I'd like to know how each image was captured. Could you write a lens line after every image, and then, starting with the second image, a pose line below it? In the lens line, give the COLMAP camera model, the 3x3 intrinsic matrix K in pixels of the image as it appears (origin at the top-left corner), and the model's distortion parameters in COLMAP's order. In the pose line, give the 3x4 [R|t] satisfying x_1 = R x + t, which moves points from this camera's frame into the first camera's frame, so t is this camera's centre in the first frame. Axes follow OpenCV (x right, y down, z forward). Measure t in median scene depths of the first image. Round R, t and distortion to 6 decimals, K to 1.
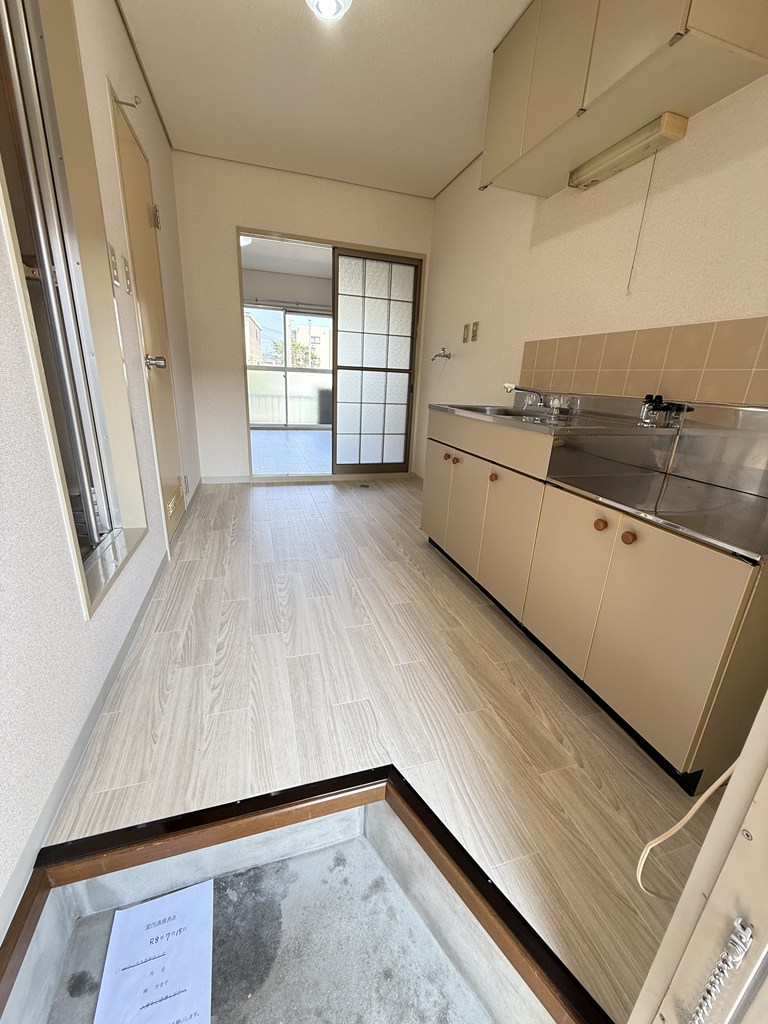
lens RADIAL K [[402.9, 0, 389.9], [0, 402.9, 512.5], [0, 0, 1]] dist [0.000191, 0.000826]
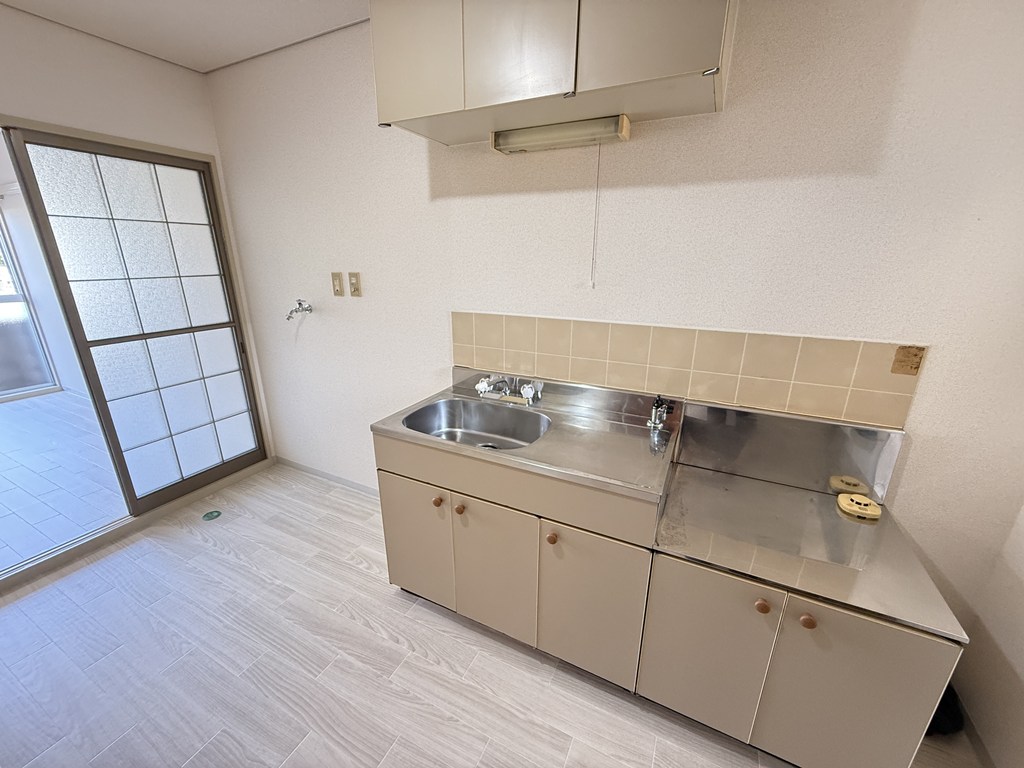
lens RADIAL K [[402.9, 0, 510.6], [0, 402.9, 394.8], [0, 0, 1]] dist [0.000191, 0.000826]
pose [[0.695139, -0.267414, 0.667287, -0.121663], [0.252367, 0.959936, 0.121793, -0.222754], [-0.673122, 0.083738, 0.734775, 0.218630]]
